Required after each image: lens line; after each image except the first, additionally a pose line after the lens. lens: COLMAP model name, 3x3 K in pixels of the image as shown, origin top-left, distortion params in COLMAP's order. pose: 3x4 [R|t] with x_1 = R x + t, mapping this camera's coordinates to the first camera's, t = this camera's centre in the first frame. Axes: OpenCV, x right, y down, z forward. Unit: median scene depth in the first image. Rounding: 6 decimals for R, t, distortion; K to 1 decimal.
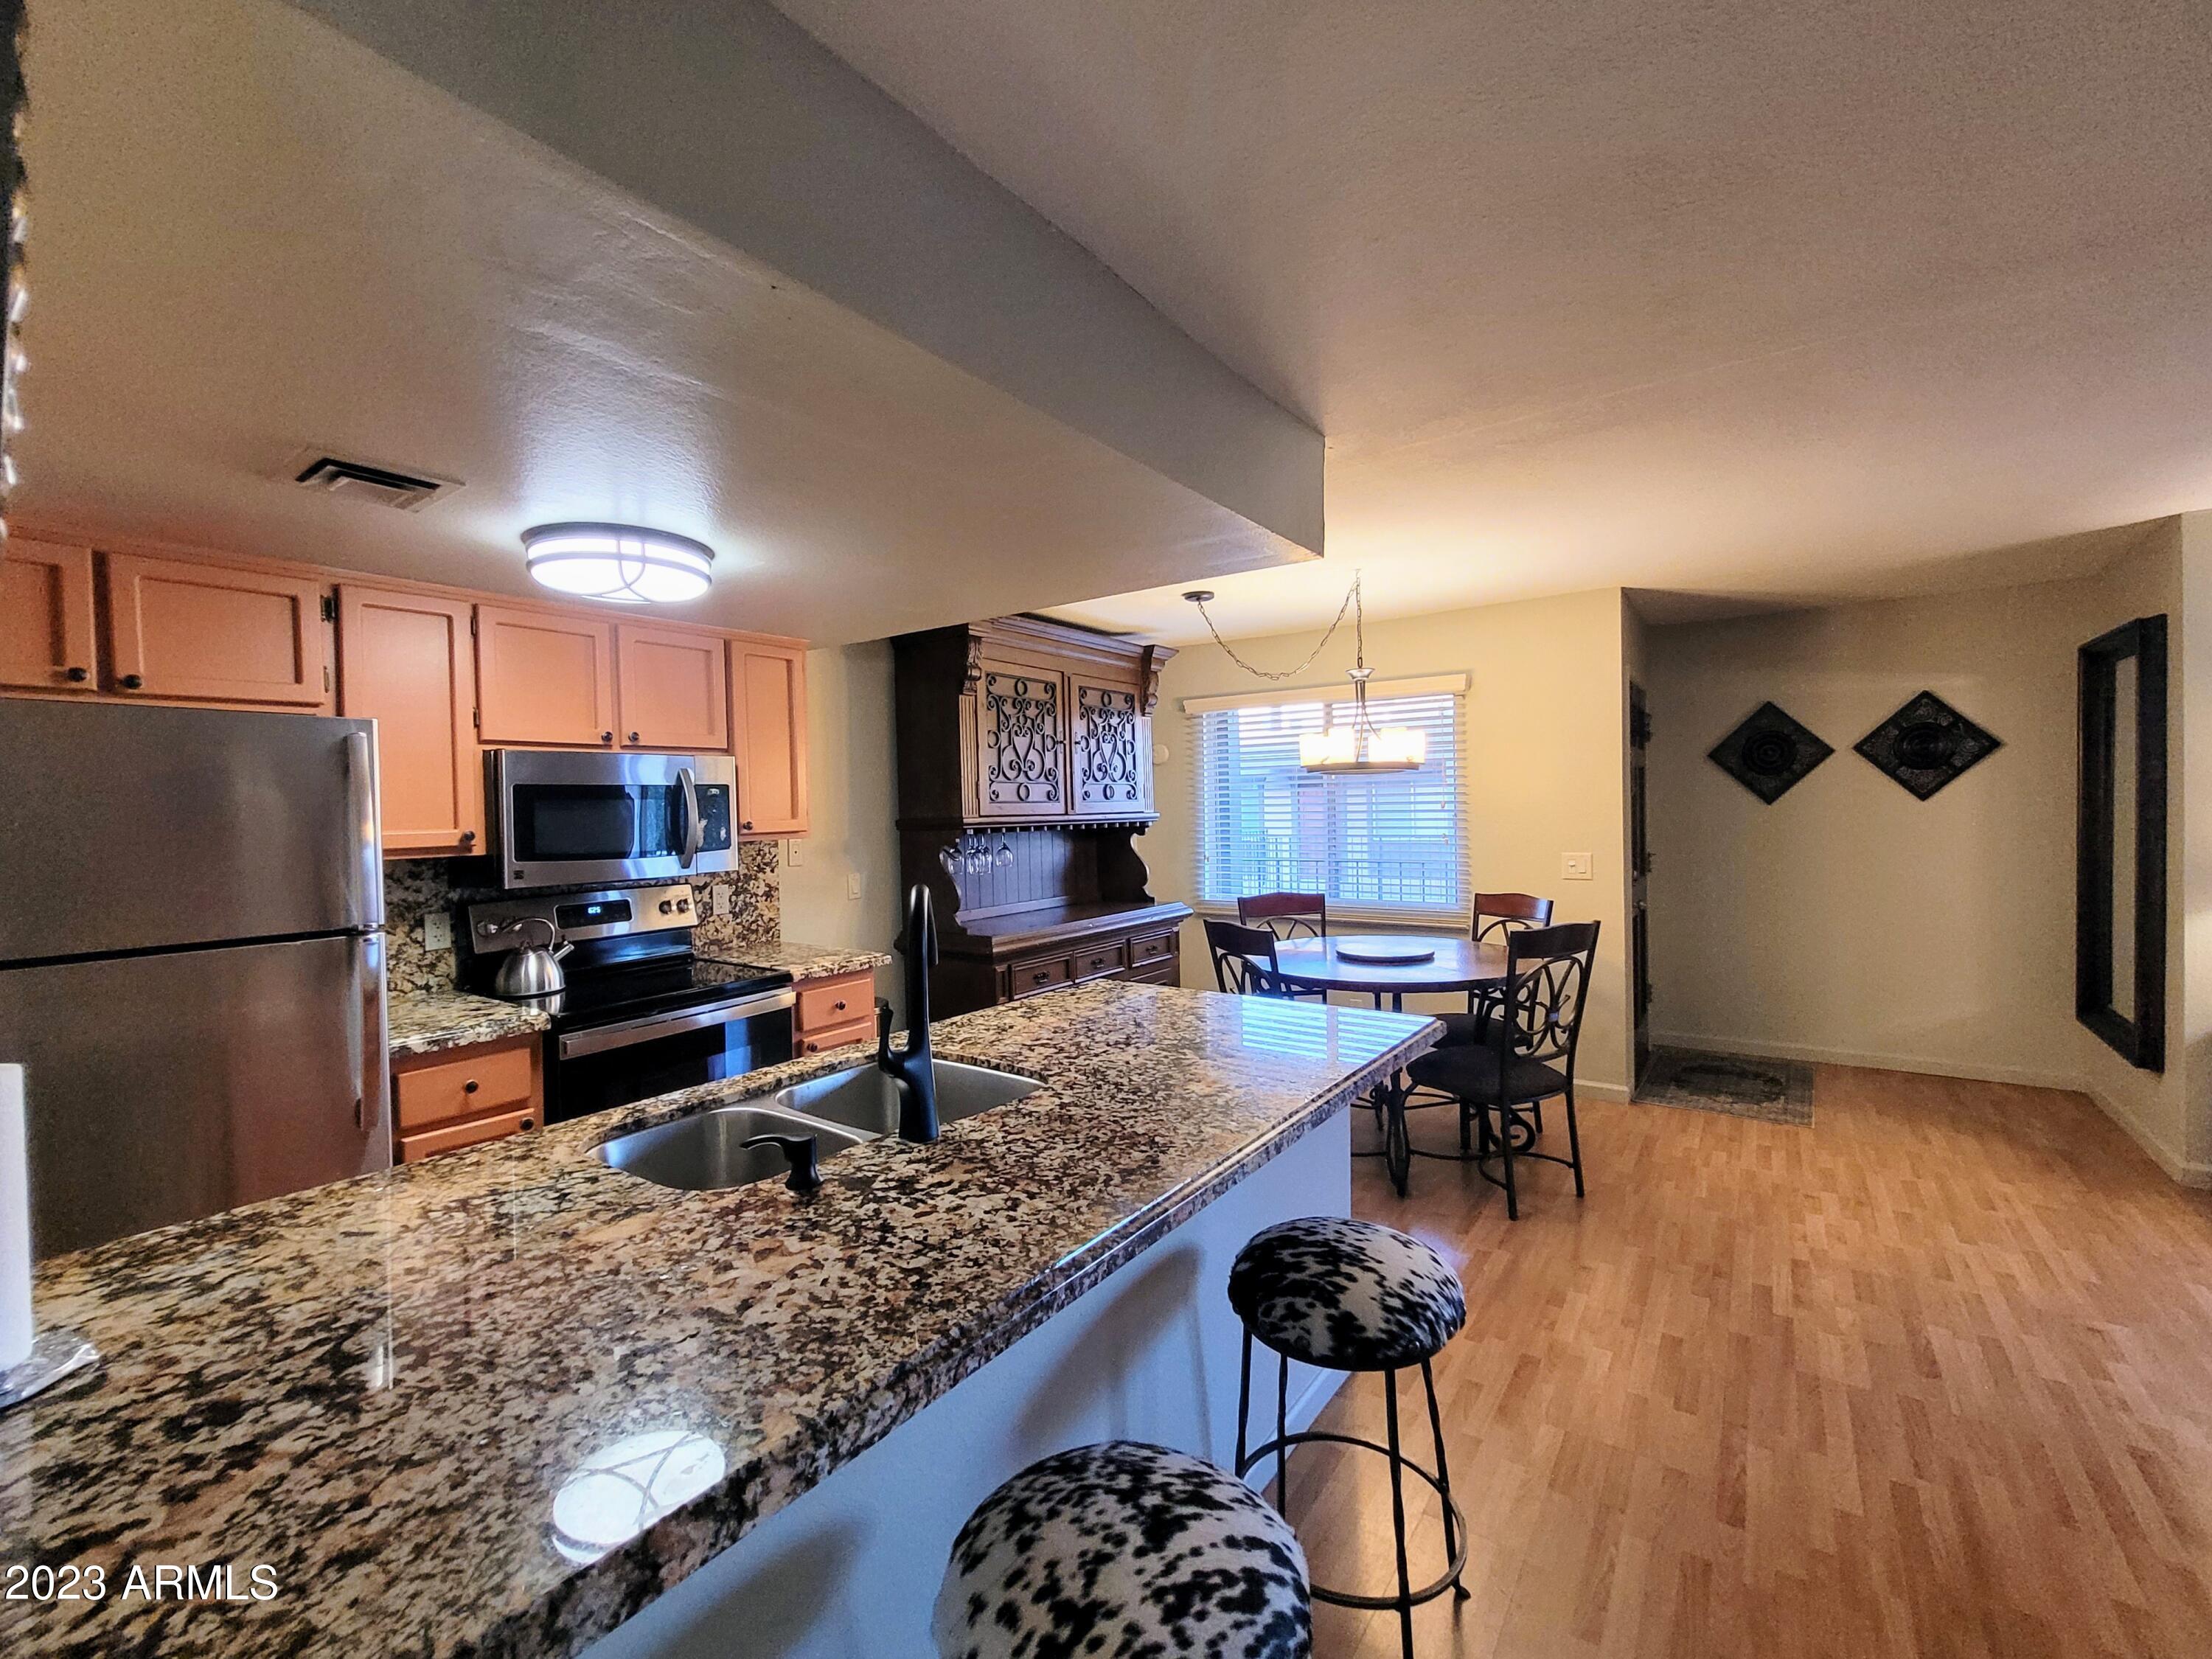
lens RADIAL K [[939.2, 0, 1078.4], [0, 939.2, 820.8], [0, 0, 1]] dist [0.001003, -0.000204]
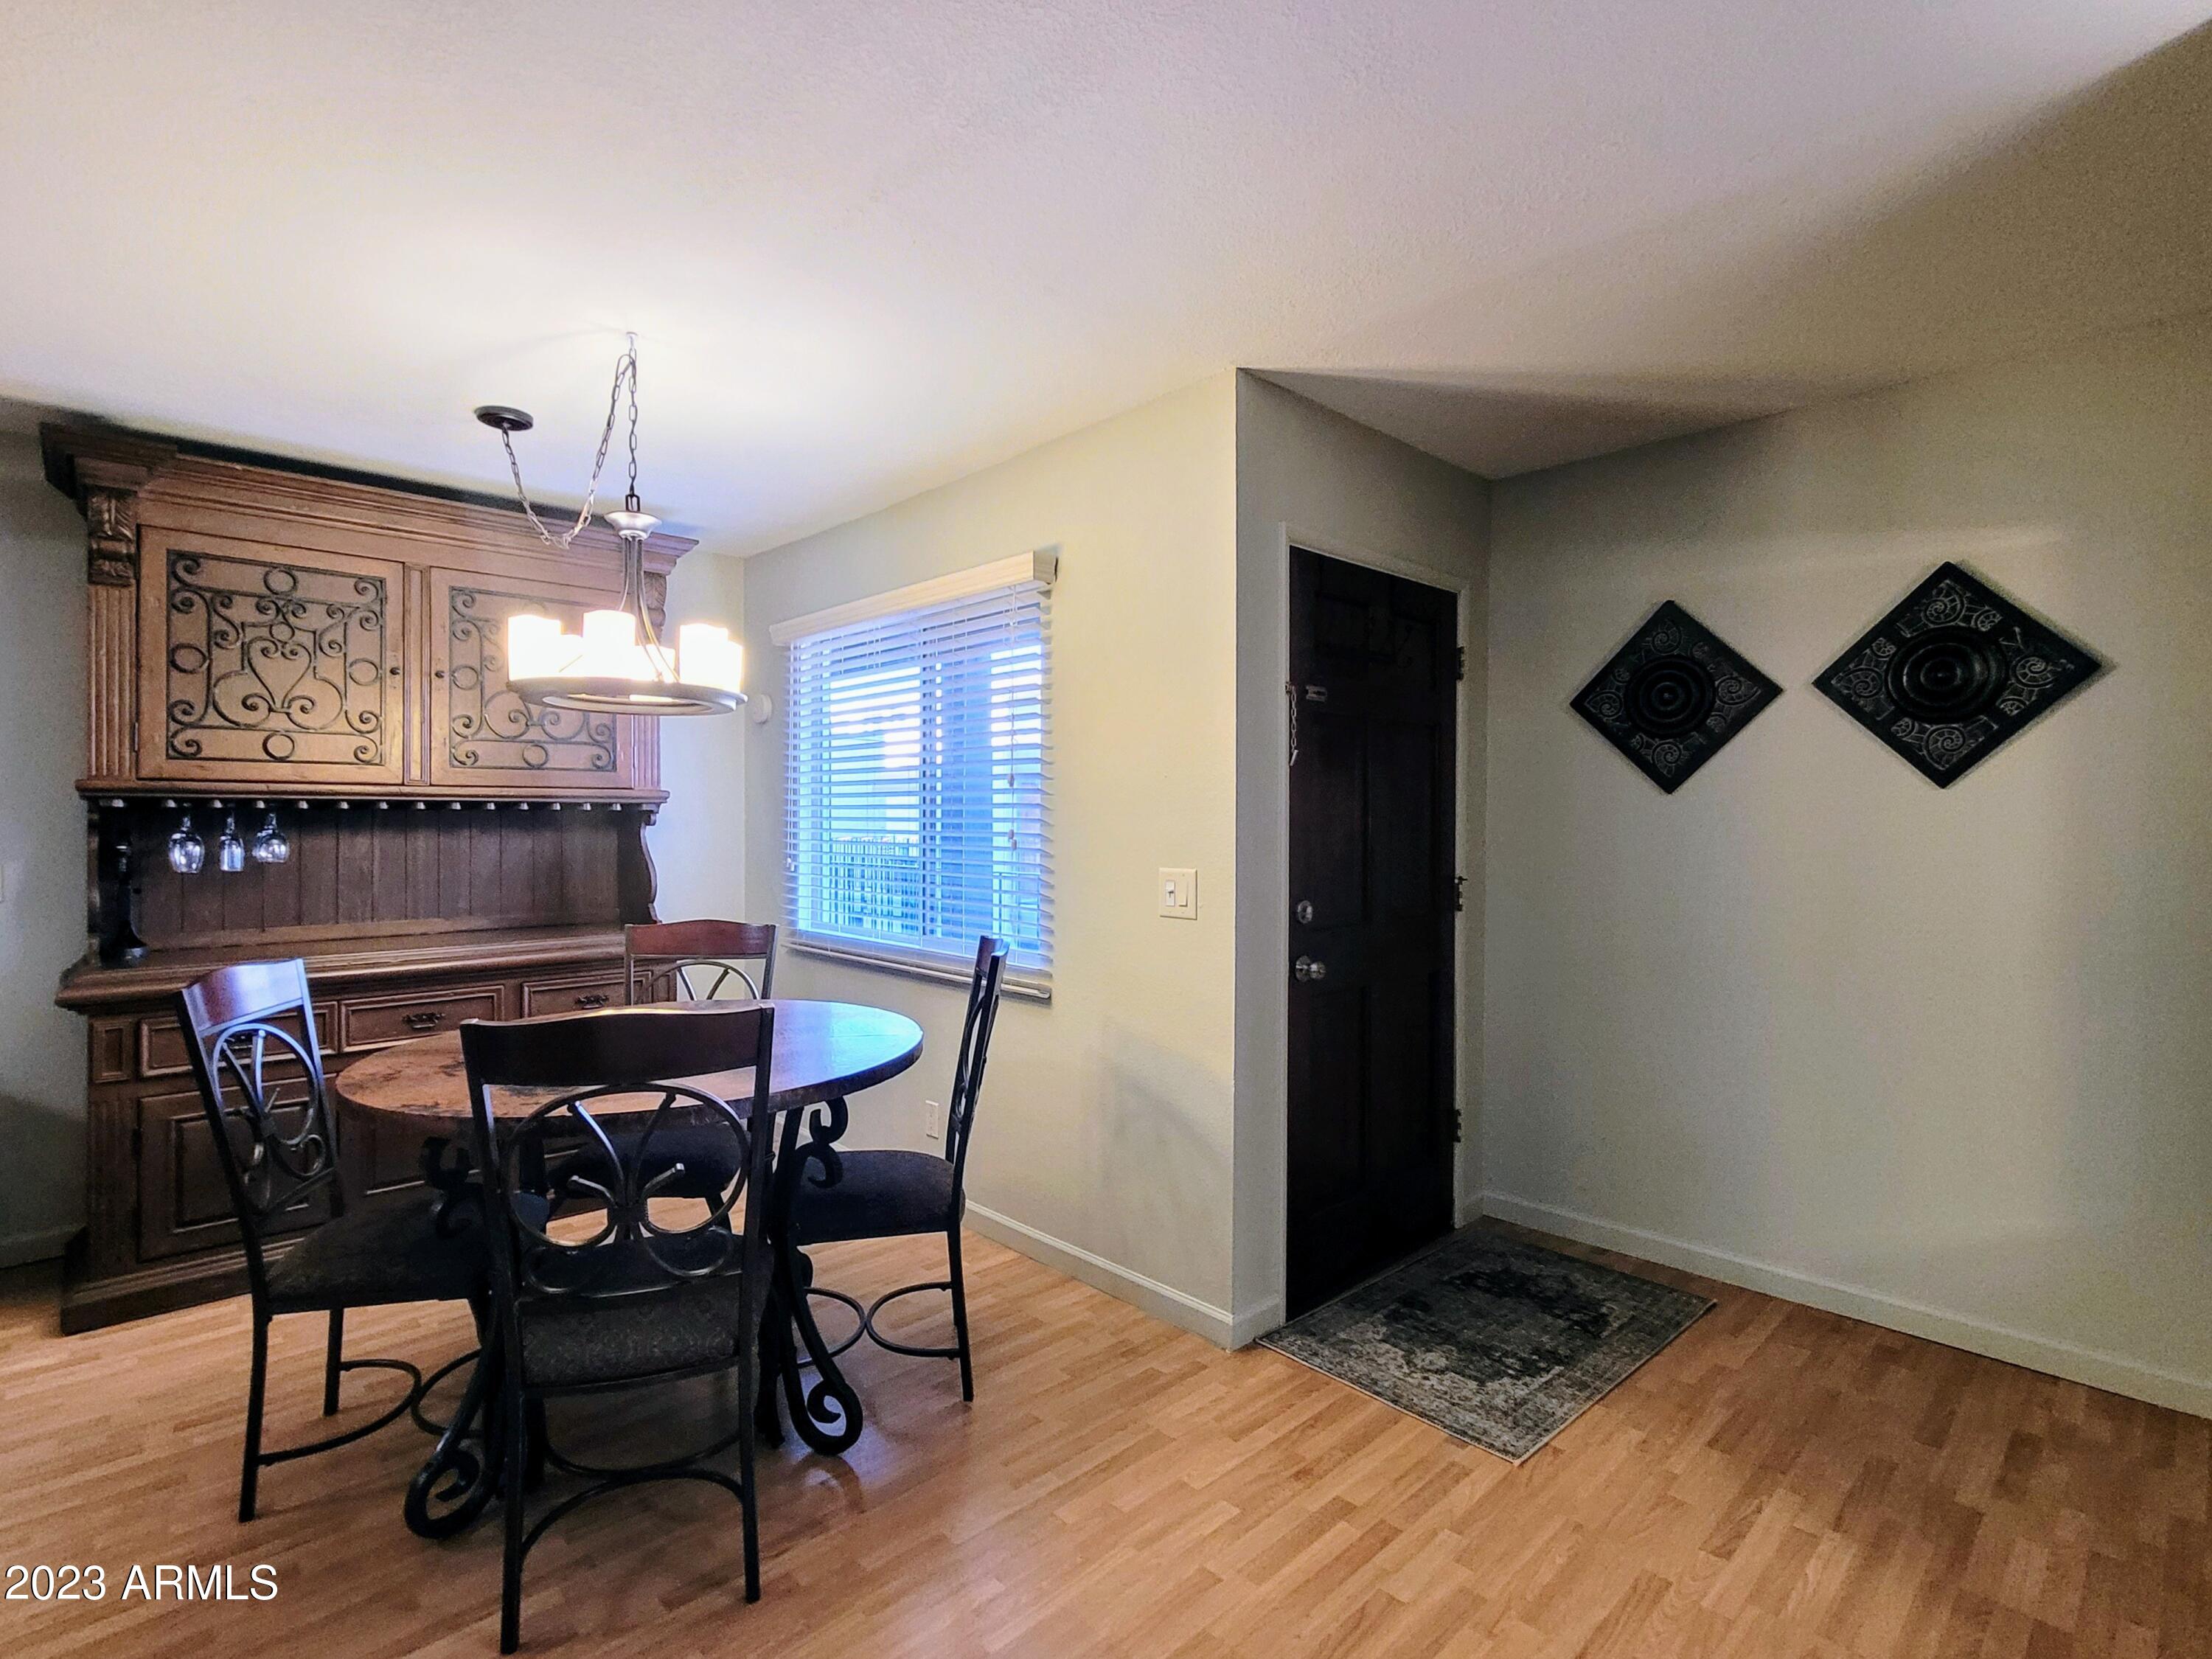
lens RADIAL K [[1063.4, 0, 1076.4], [0, 1063.4, 824.0], [0, 0, 1]] dist [-0.002376, -0.001485]
pose [[0.981673, 0.022920, -0.189187, 0.666368], [-0.023954, 0.999708, -0.003180, 0.013131], [0.189059, 0.007654, 0.981936, 0.438369]]
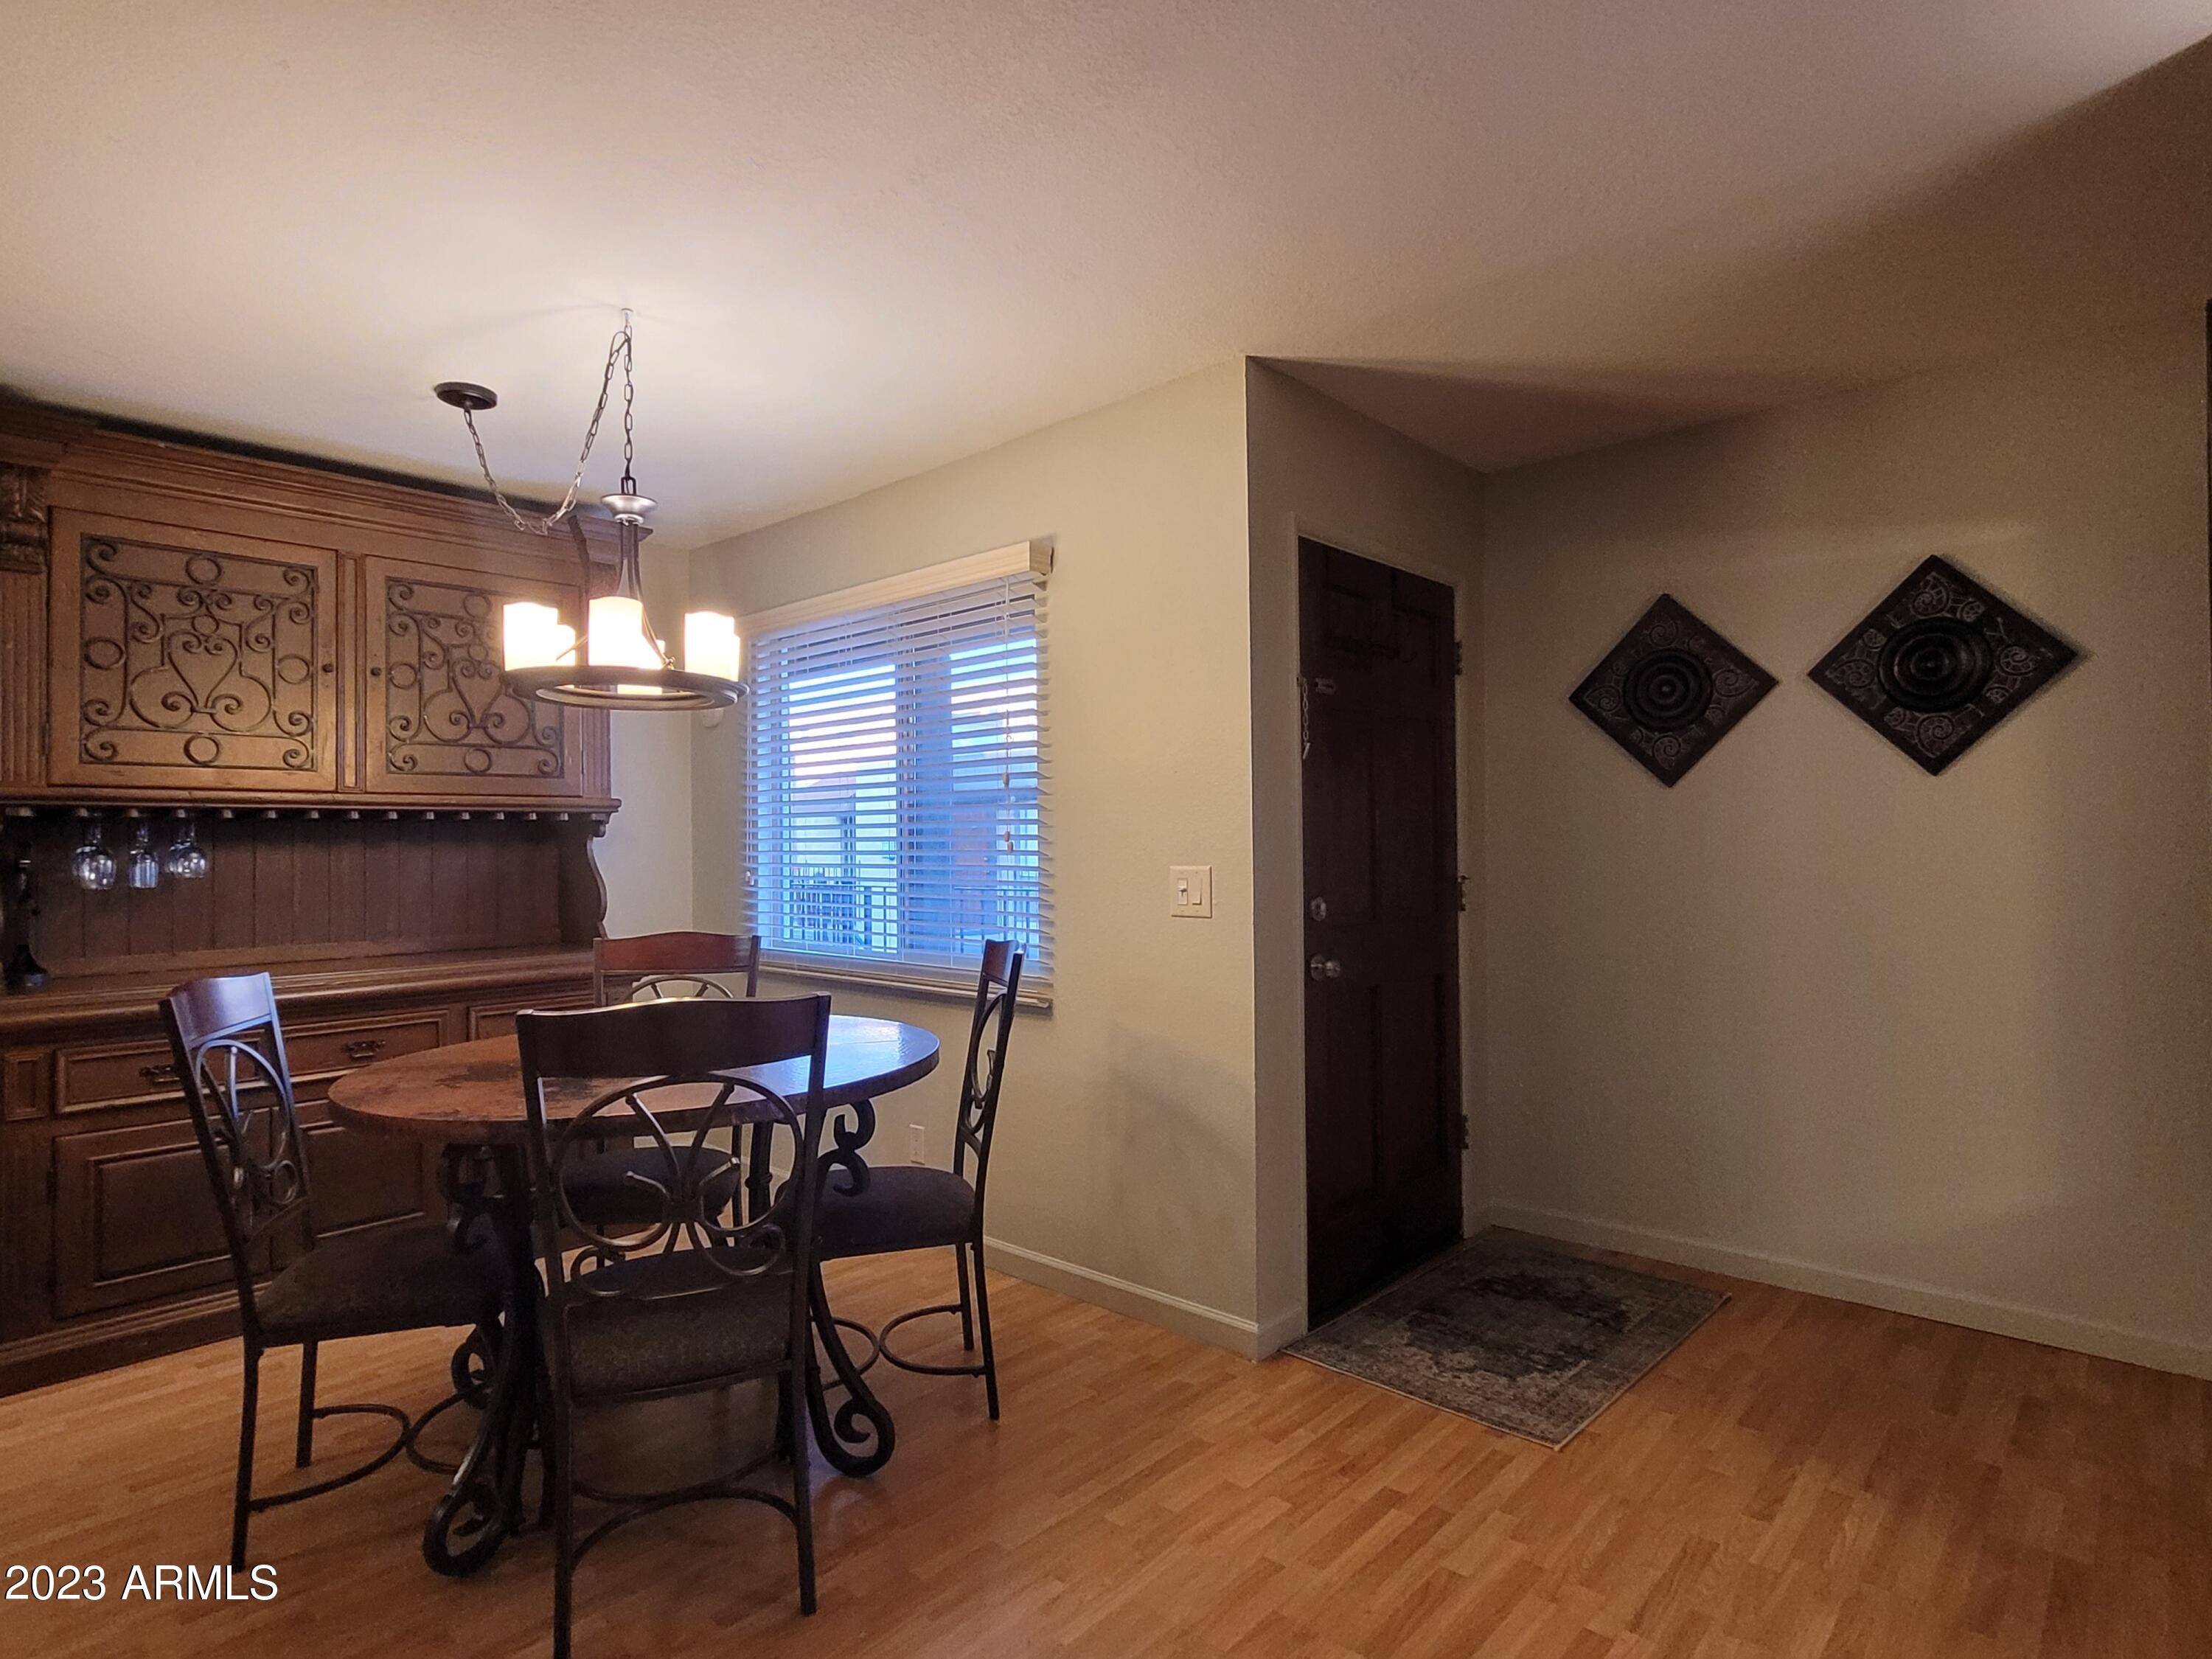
lens RADIAL K [[1171.2, 0, 1079.3], [0, 1171.2, 826.6], [0, 0, 1]] dist [-0.002822, -0.001071]
pose [[0.992865, 0.007339, -0.119017, 0.618850], [-0.010345, 0.999642, -0.024660, 0.032480], [0.118794, 0.025716, 0.992586, 0.386431]]
